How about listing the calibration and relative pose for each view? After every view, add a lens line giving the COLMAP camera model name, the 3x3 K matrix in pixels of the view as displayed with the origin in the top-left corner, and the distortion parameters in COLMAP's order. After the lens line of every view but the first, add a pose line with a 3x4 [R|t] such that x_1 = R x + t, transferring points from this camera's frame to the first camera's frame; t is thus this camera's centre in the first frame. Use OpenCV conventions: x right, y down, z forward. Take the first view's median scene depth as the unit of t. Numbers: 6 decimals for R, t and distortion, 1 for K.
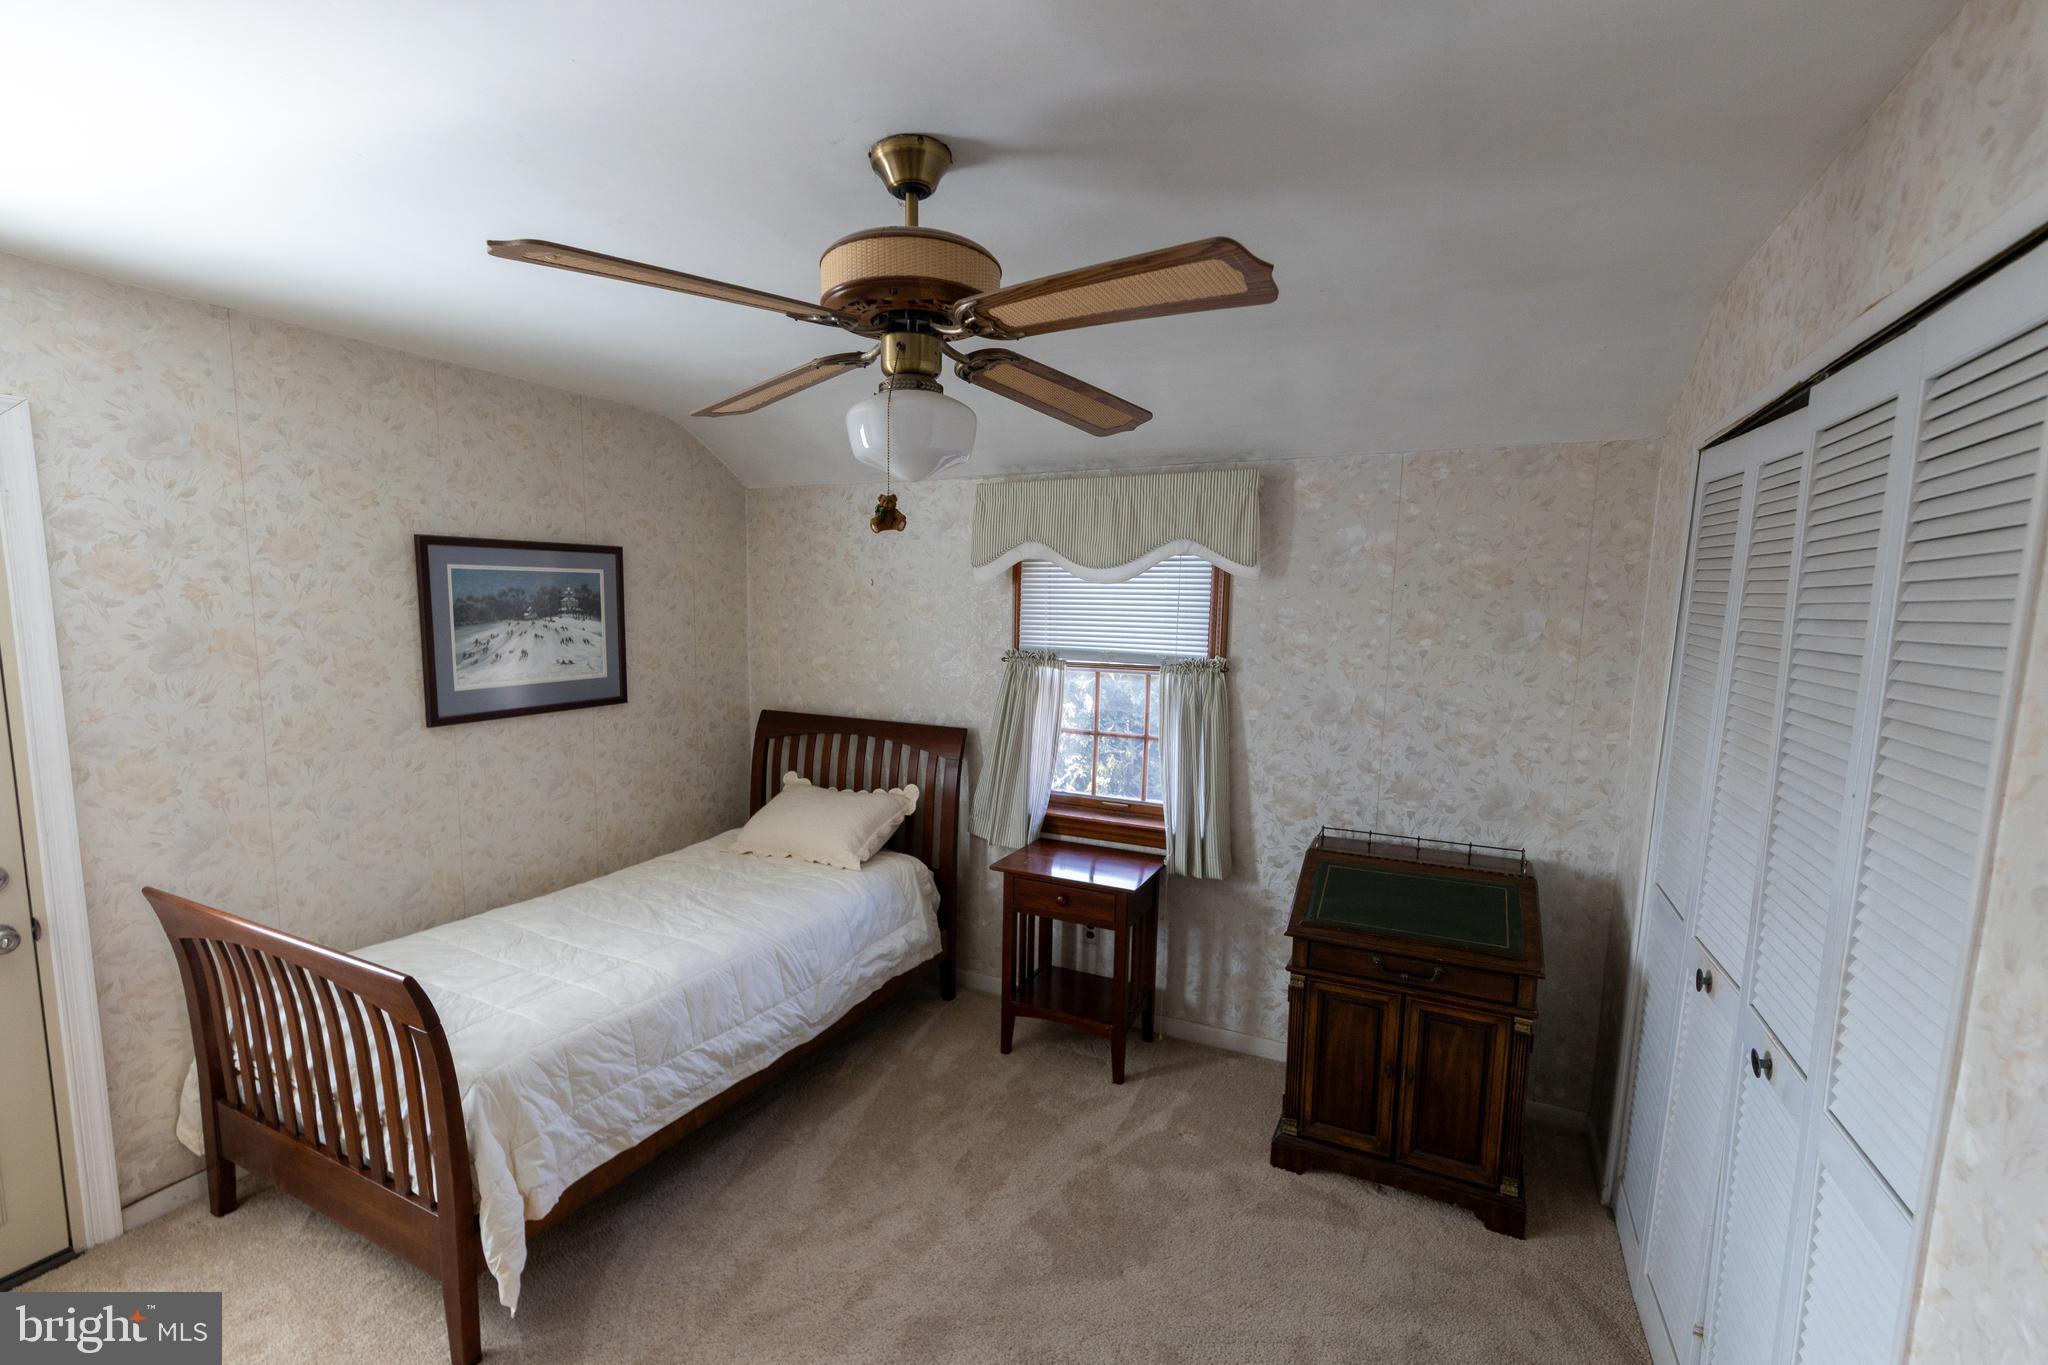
lens RADIAL K [[885.3, 0, 1001.3], [0, 885.3, 707.8], [0, 0, 1]] dist [0.002910, 0.000466]
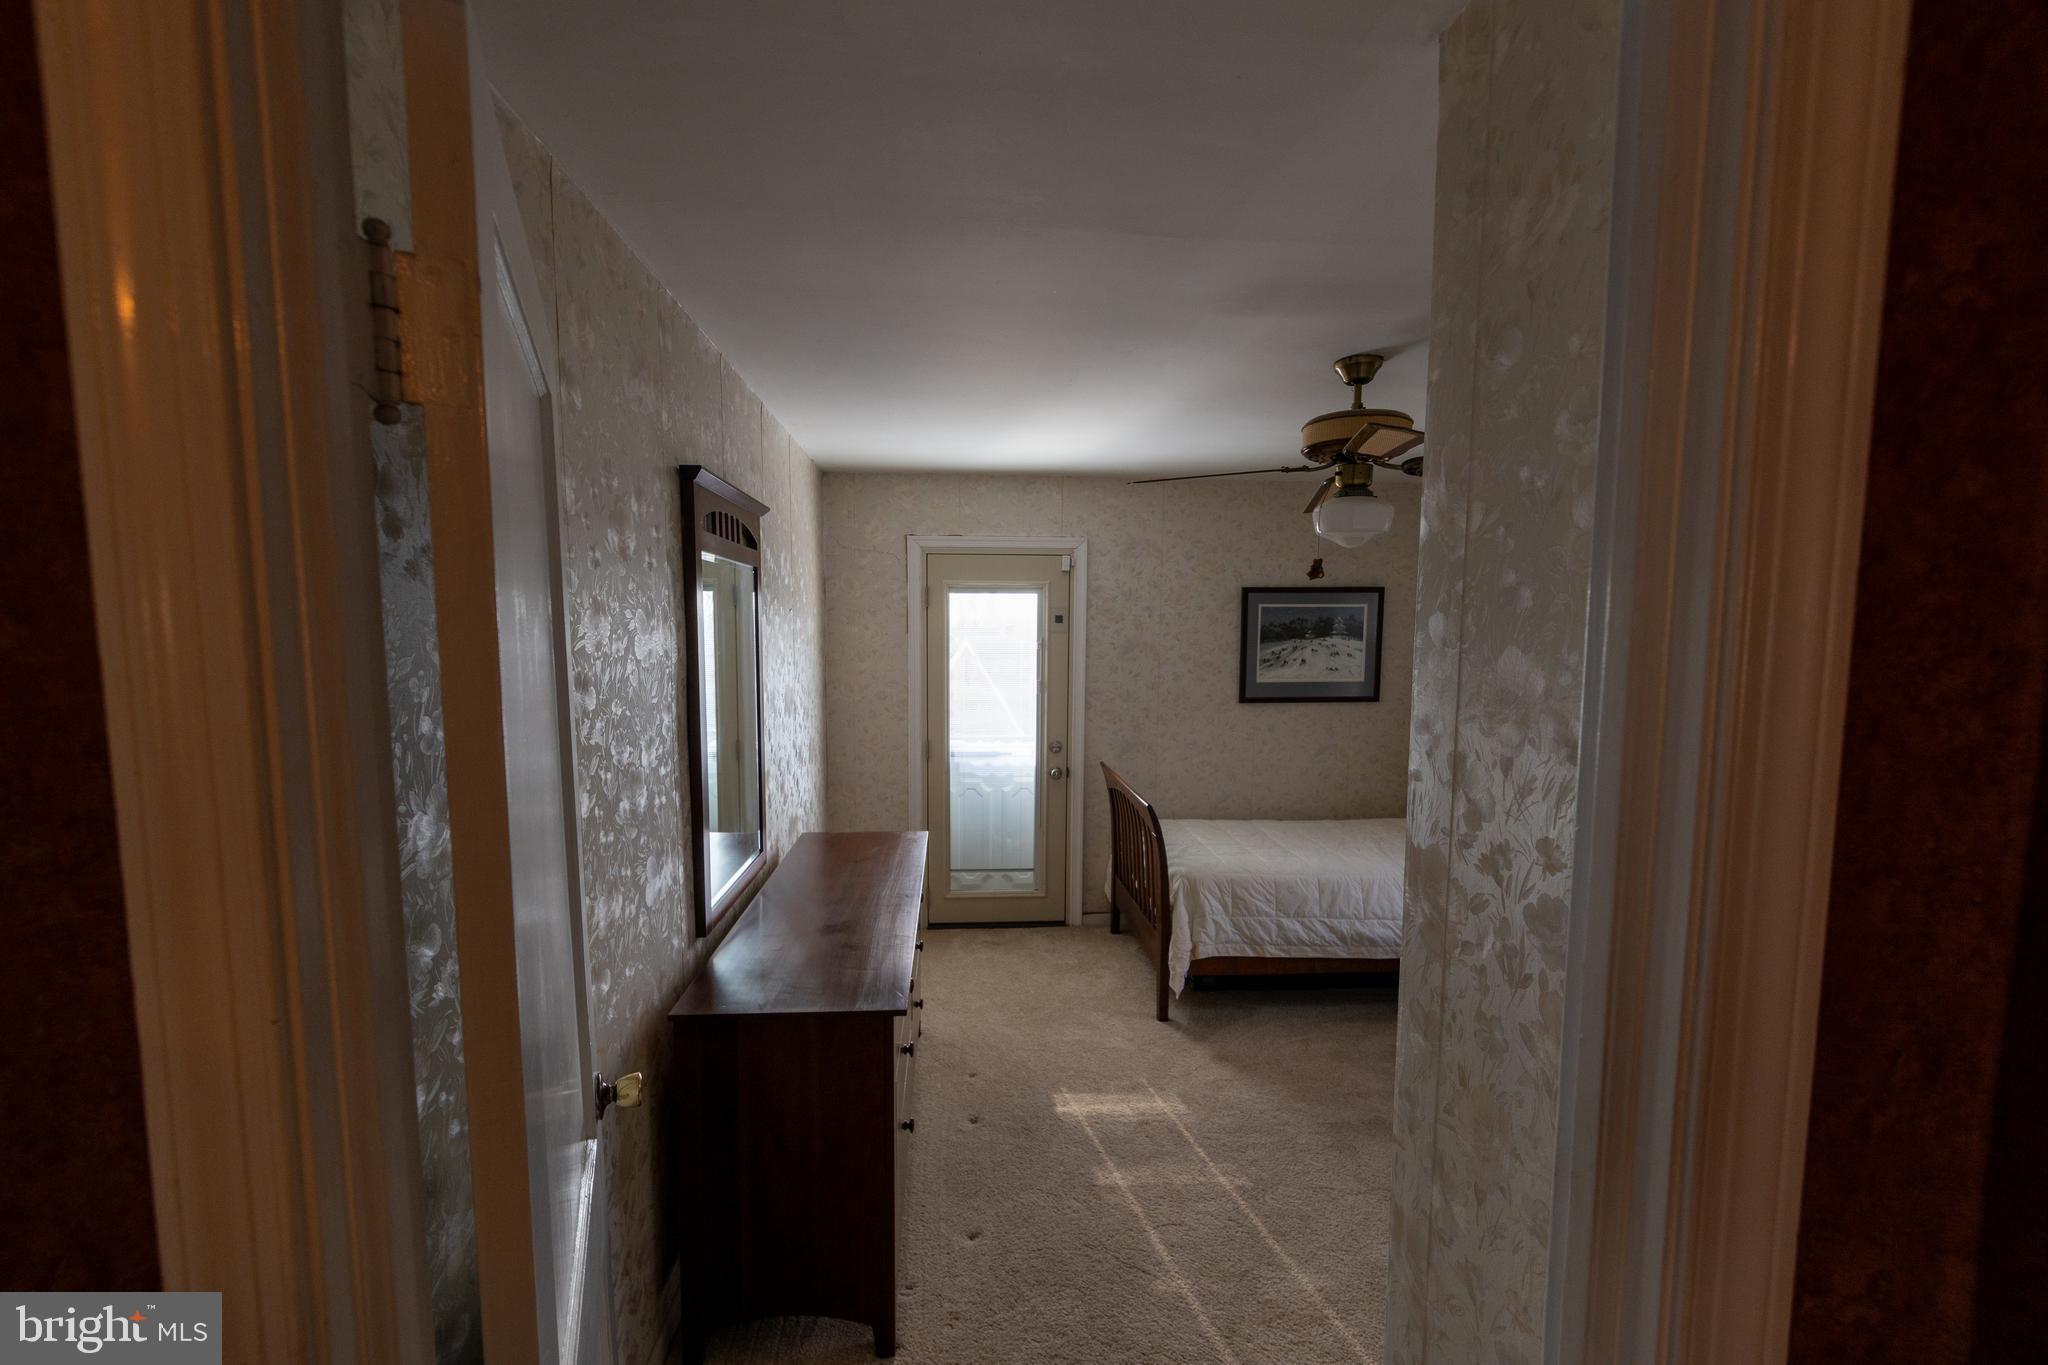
lens RADIAL K [[885.3, 0, 1022.0], [0, 885.3, 694.1], [0, 0, 1]] dist [0.002910, 0.000466]
pose [[0.524523, 0.056308, -0.849532, 0.631246], [-0.102573, 0.994722, 0.002600, 0.050181], [0.845195, 0.085776, 0.527530, -0.249063]]
